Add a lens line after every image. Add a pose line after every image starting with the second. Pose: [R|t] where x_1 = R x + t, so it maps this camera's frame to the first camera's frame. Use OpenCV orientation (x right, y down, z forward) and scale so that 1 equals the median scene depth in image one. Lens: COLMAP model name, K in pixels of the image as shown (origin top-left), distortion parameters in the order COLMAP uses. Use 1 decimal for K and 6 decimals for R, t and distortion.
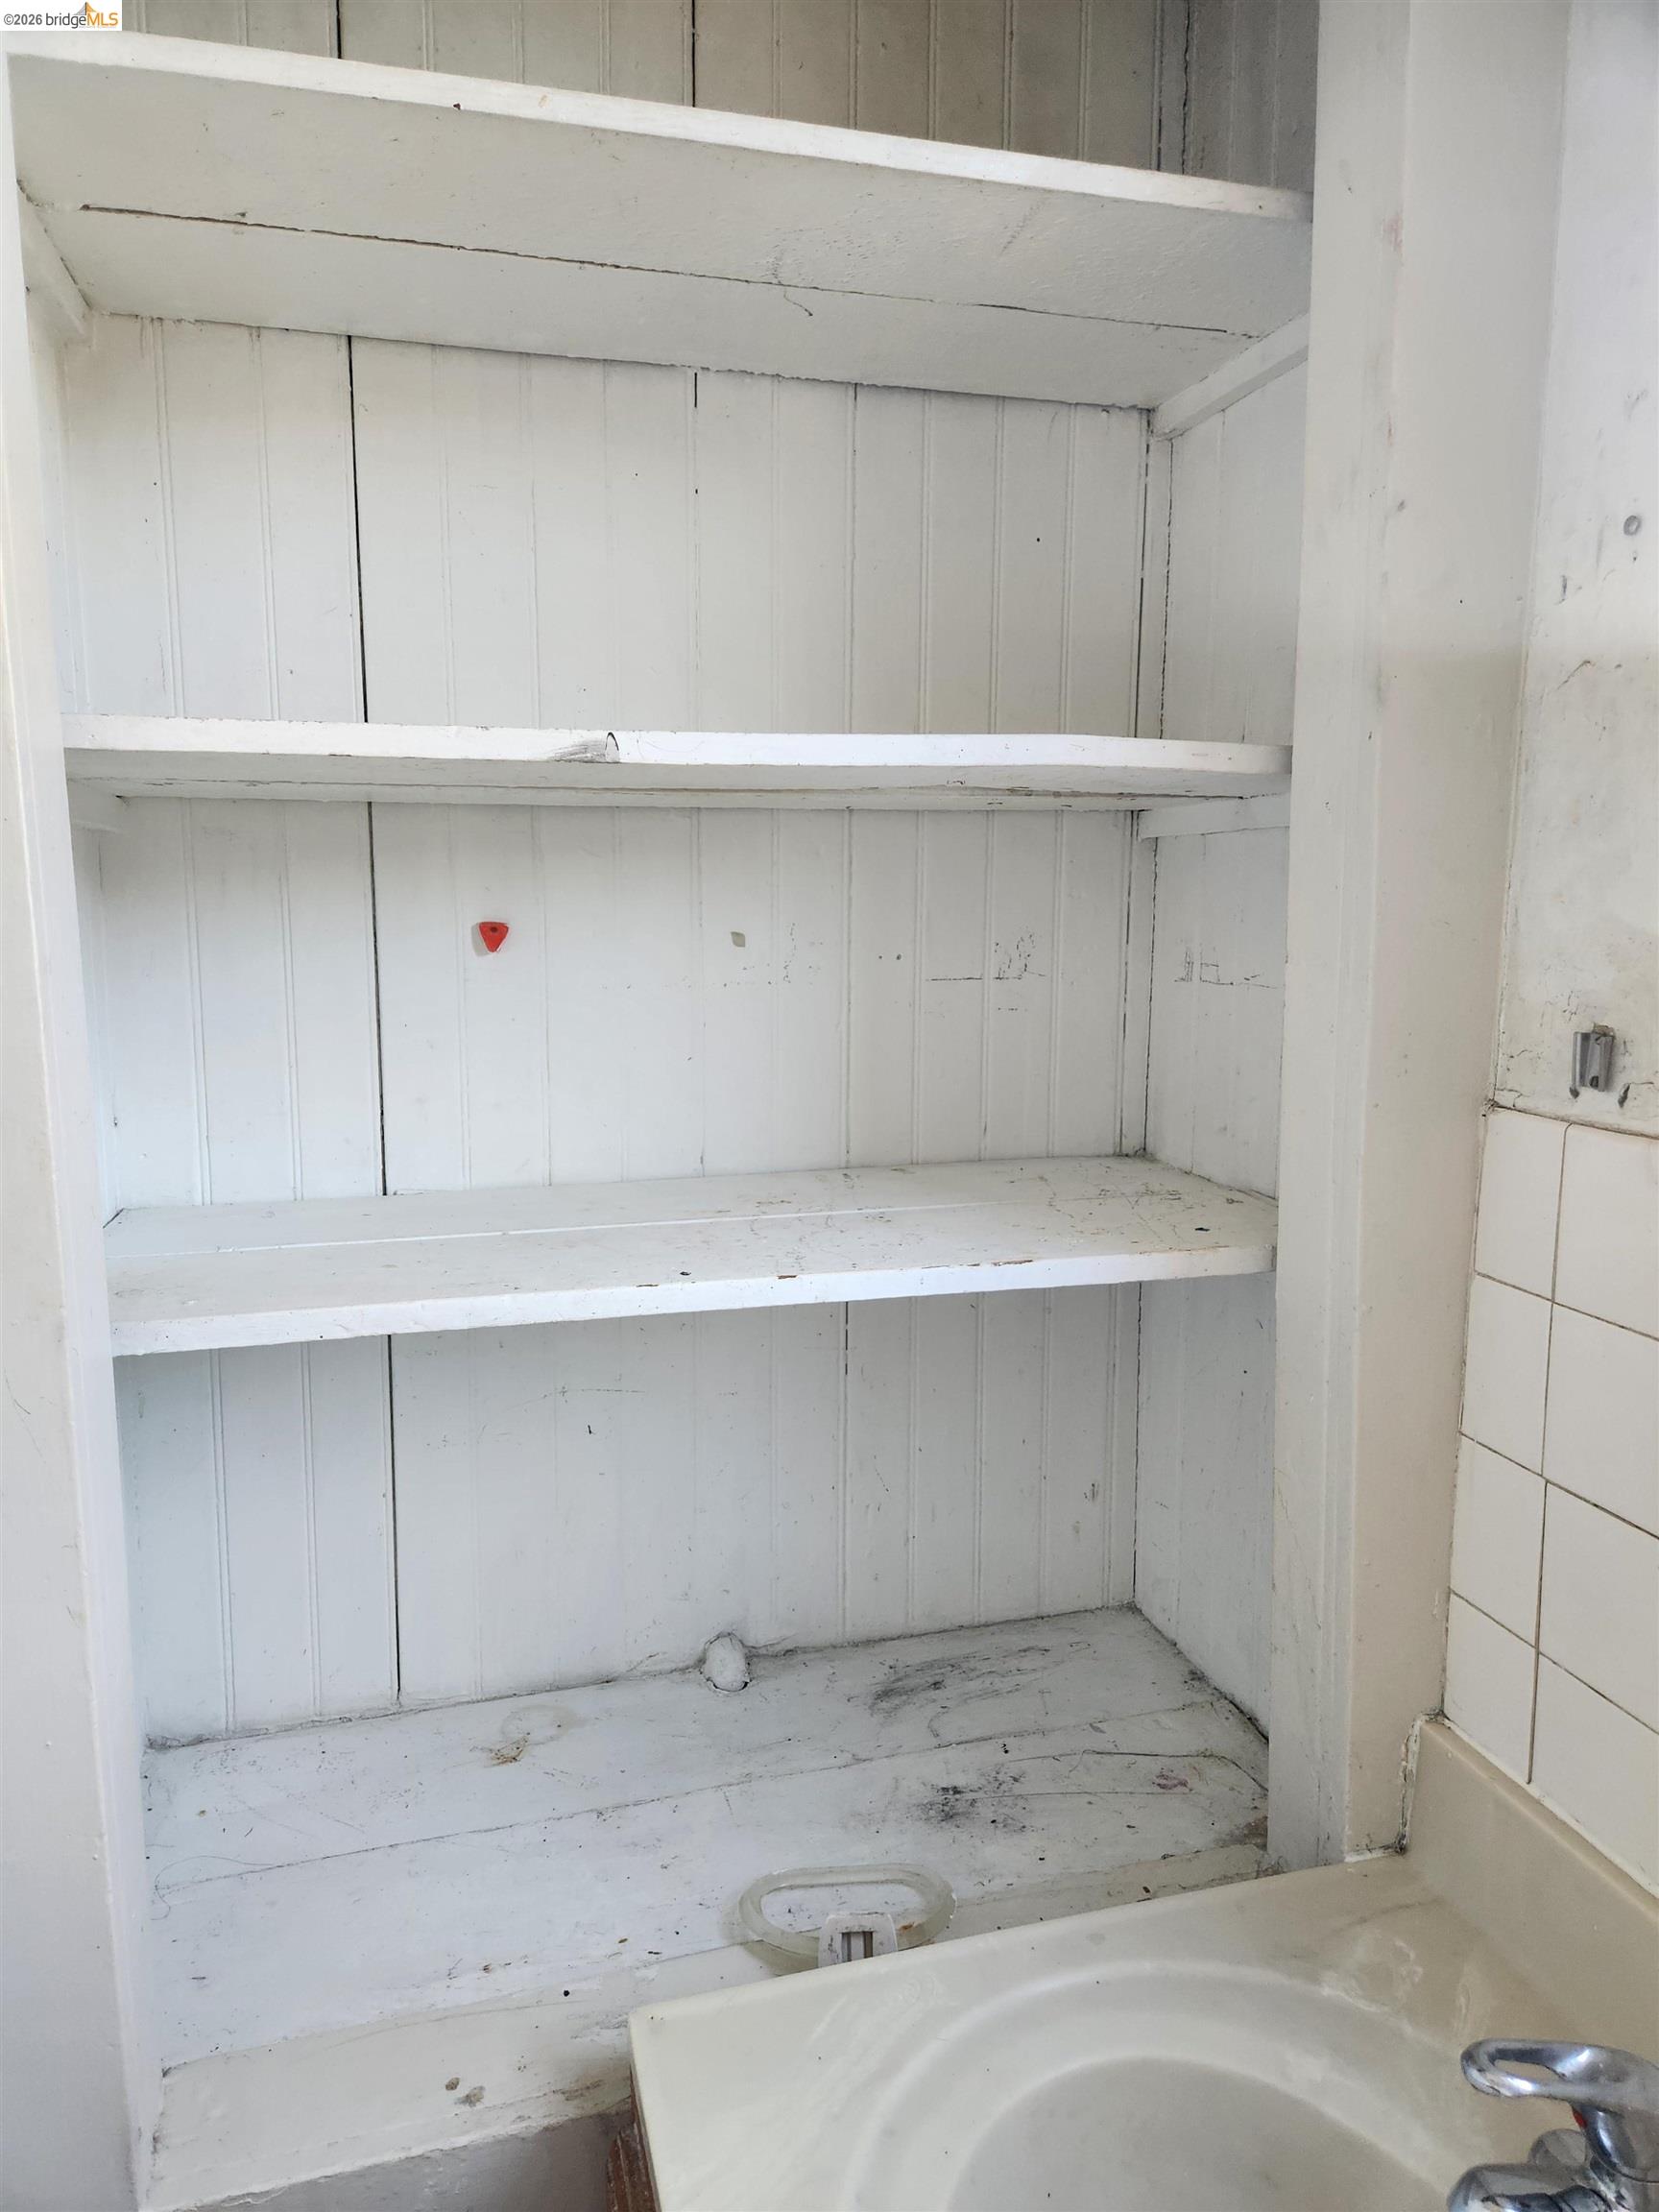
lens RADIAL K [[1497.7, 0, 832.2], [0, 1497.7, 1105.0], [0, 0, 1]] dist [0.070075, -0.060508]
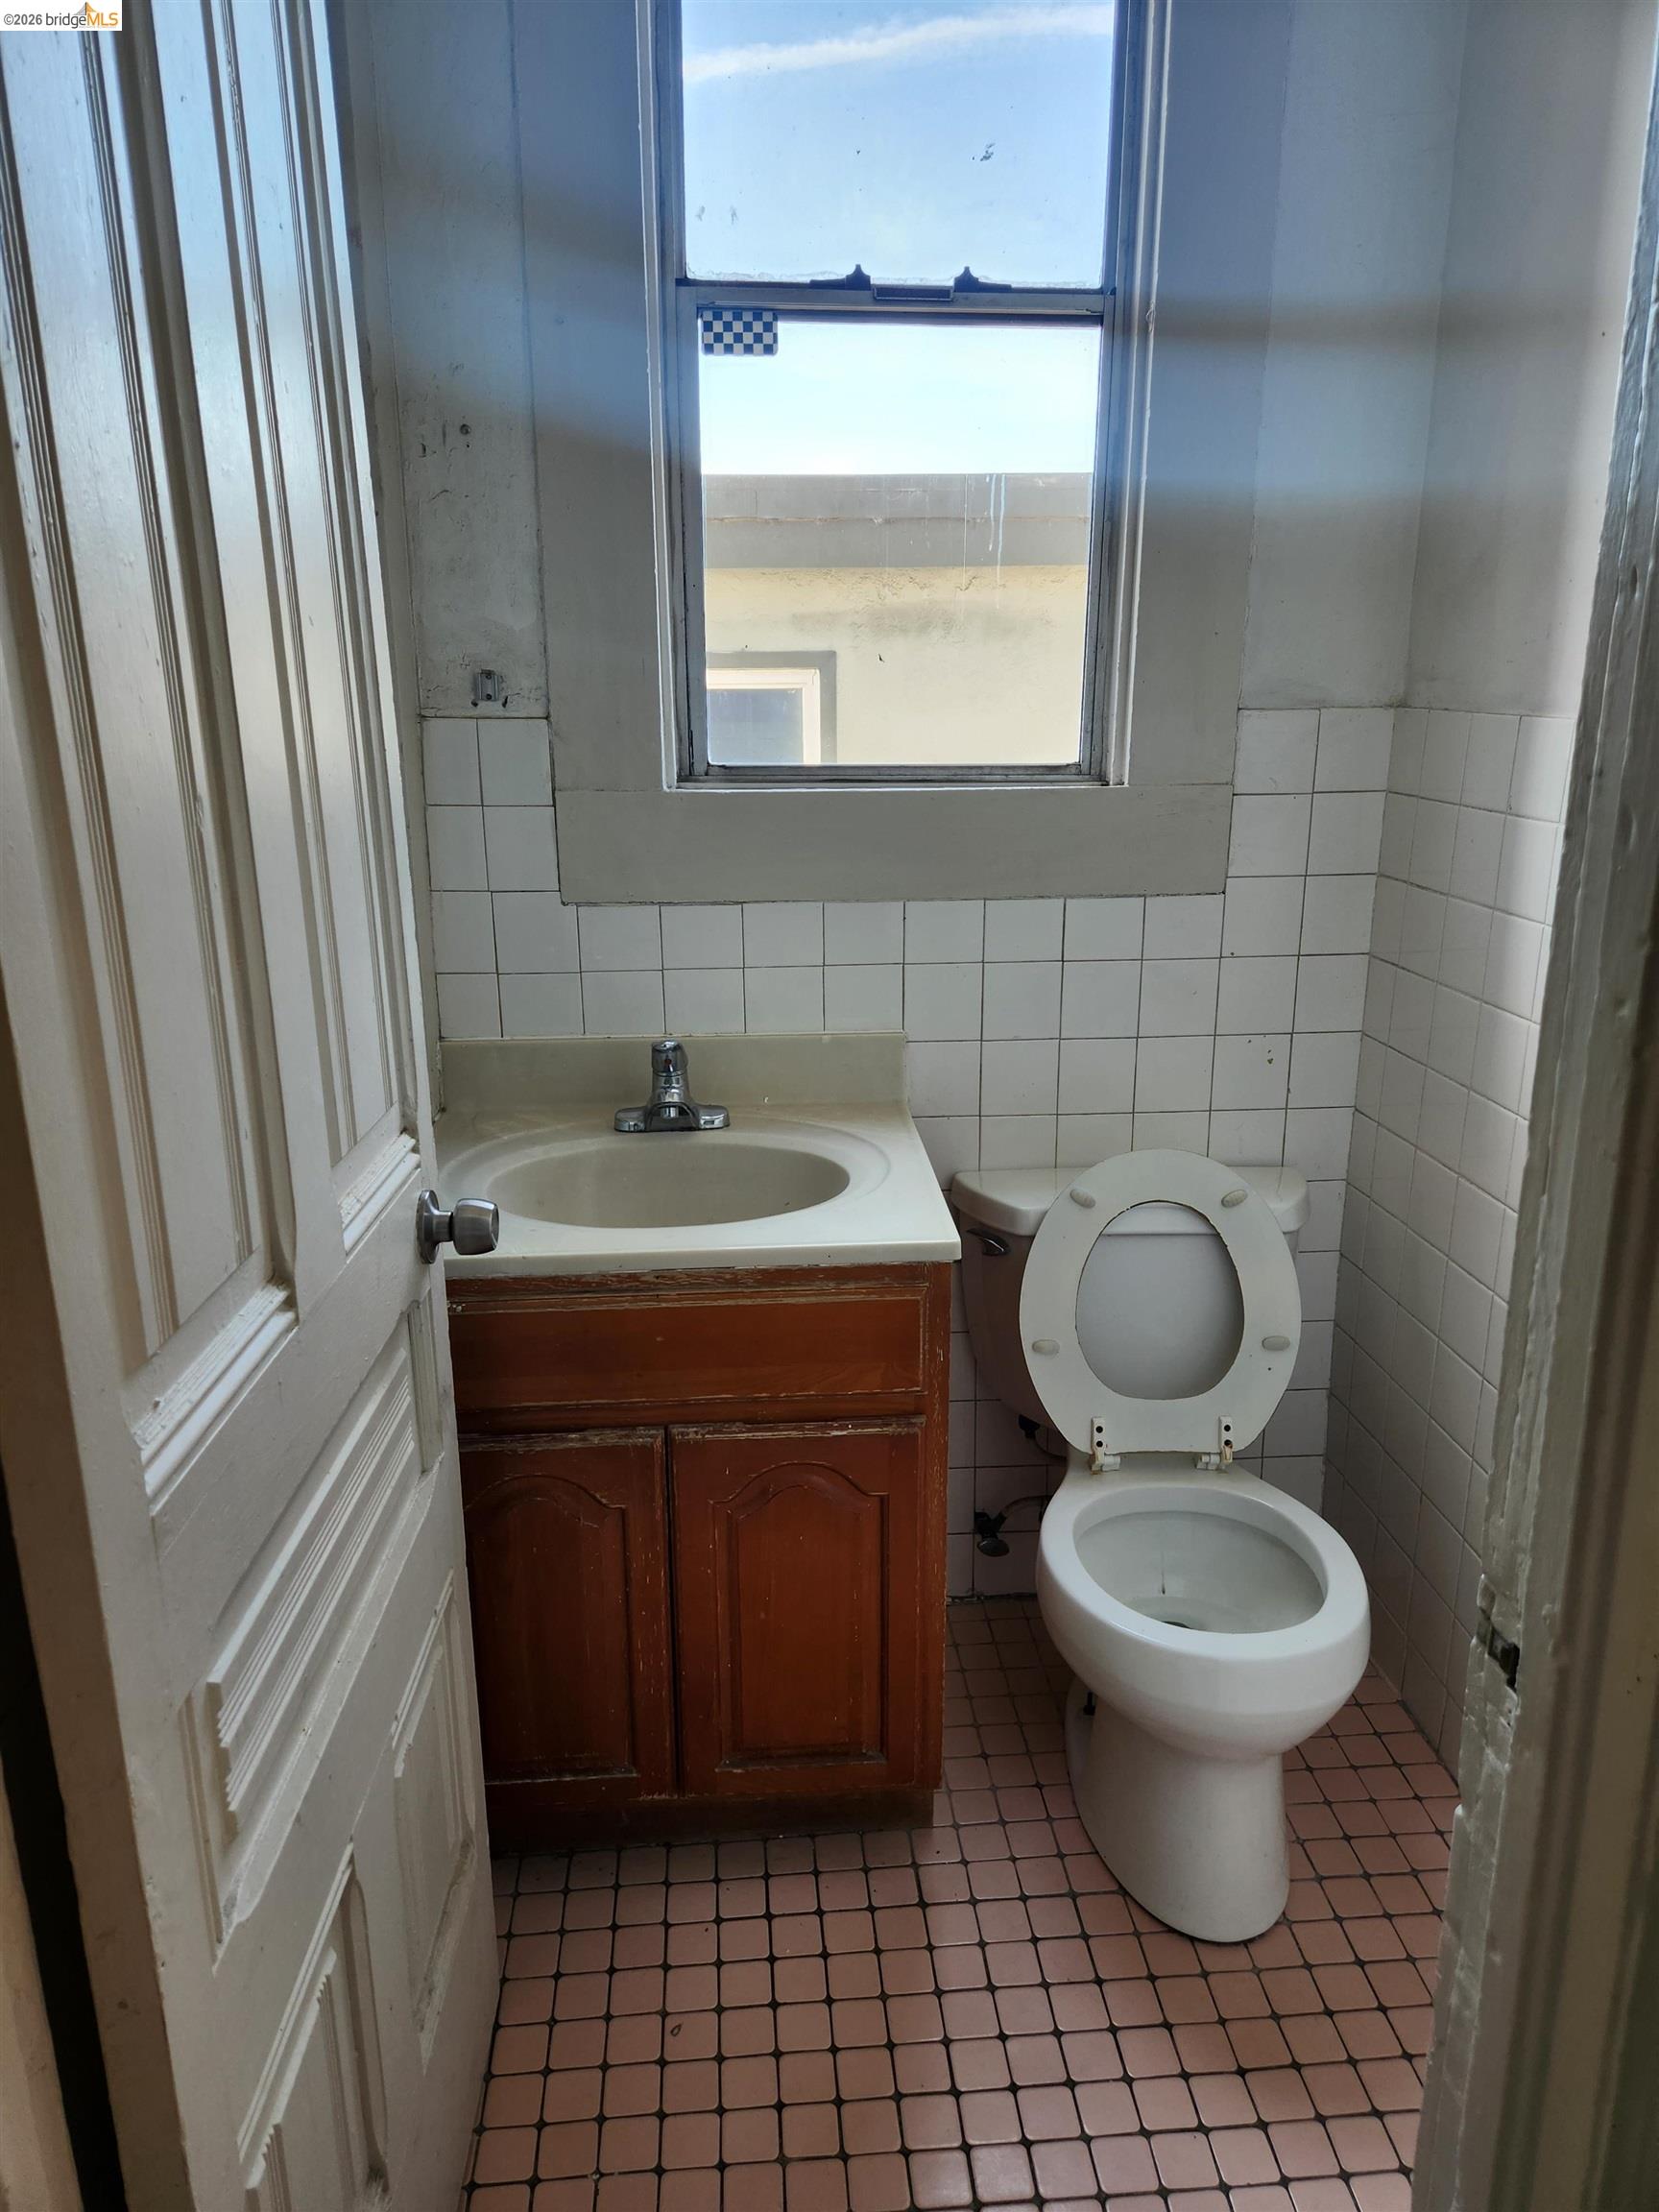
lens RADIAL K [[1497.7, 0, 834.4], [0, 1497.7, 1109.1], [0, 0, 1]] dist [0.070075, -0.060508]
pose [[0.188553, -0.265444, 0.945509, -1.609469], [0.139444, 0.960260, 0.241778, 0.097889], [-0.972113, 0.086257, 0.218075, 0.089887]]
